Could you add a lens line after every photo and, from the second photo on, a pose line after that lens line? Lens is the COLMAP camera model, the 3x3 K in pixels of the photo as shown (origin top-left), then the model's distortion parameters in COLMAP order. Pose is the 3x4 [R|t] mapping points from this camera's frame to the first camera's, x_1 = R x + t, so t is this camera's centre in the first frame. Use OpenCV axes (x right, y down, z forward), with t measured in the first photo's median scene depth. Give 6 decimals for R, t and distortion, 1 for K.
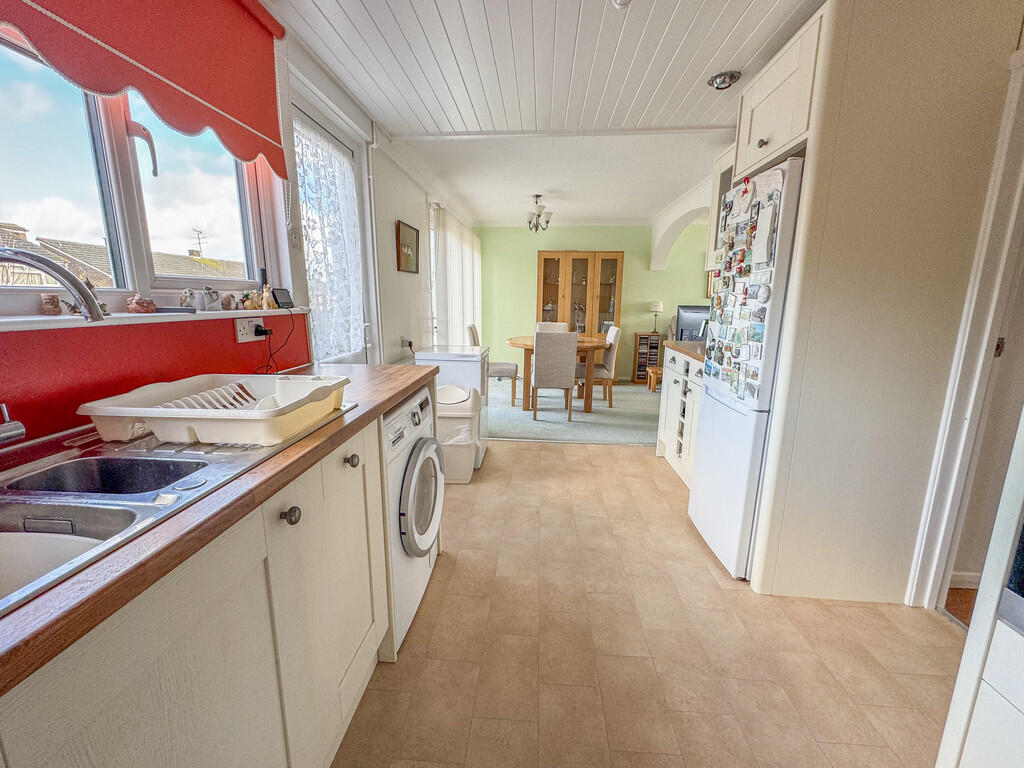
lens RADIAL K [[429.3, 0, 508.5], [0, 429.3, 385.7], [0, 0, 1]] dist [-0.007533, 0.003468]
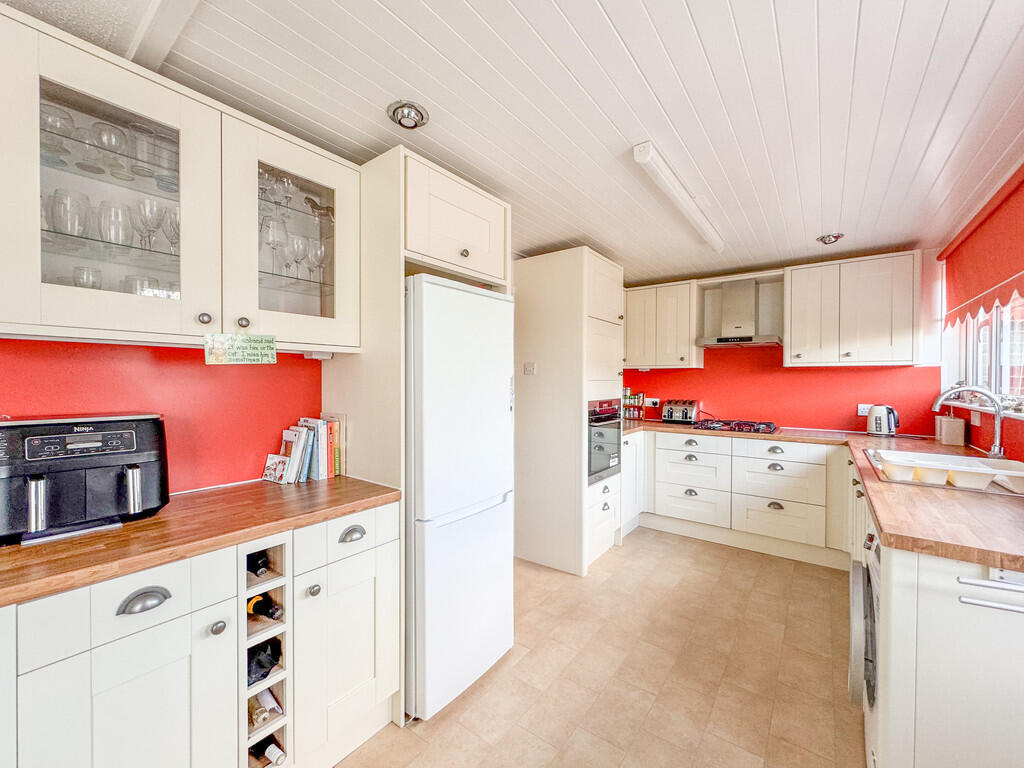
lens RADIAL K [[429.3, 0, 508.5], [0, 429.3, 385.7], [0, 0, 1]] dist [-0.007533, 0.003468]
pose [[-0.845633, -0.012279, 0.533624, -0.050800], [0.099203, 0.978701, 0.179728, -0.460962], [-0.524465, 0.204921, -0.826404, 2.000864]]
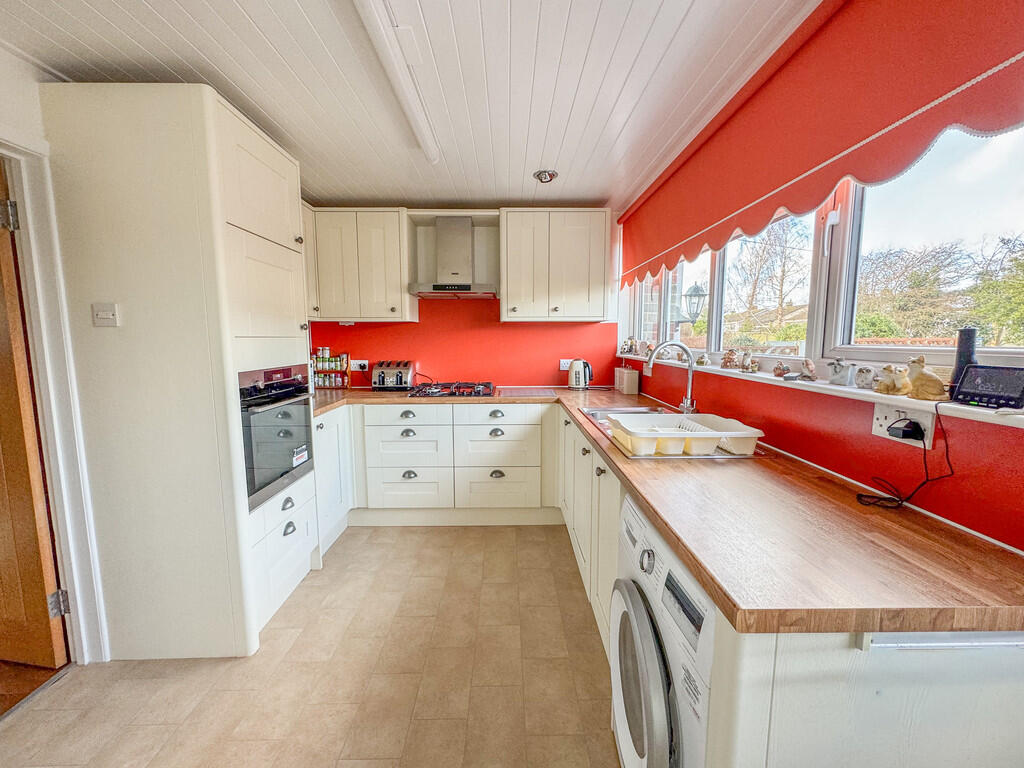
lens RADIAL K [[429.3, 0, 508.5], [0, 429.3, 385.7], [0, 0, 1]] dist [-0.007533, 0.003468]
pose [[-0.997553, 0.008671, -0.069381, 0.029555], [-0.012697, 0.953317, 0.301704, -0.345017], [0.068759, 0.301846, -0.950874, 1.452344]]
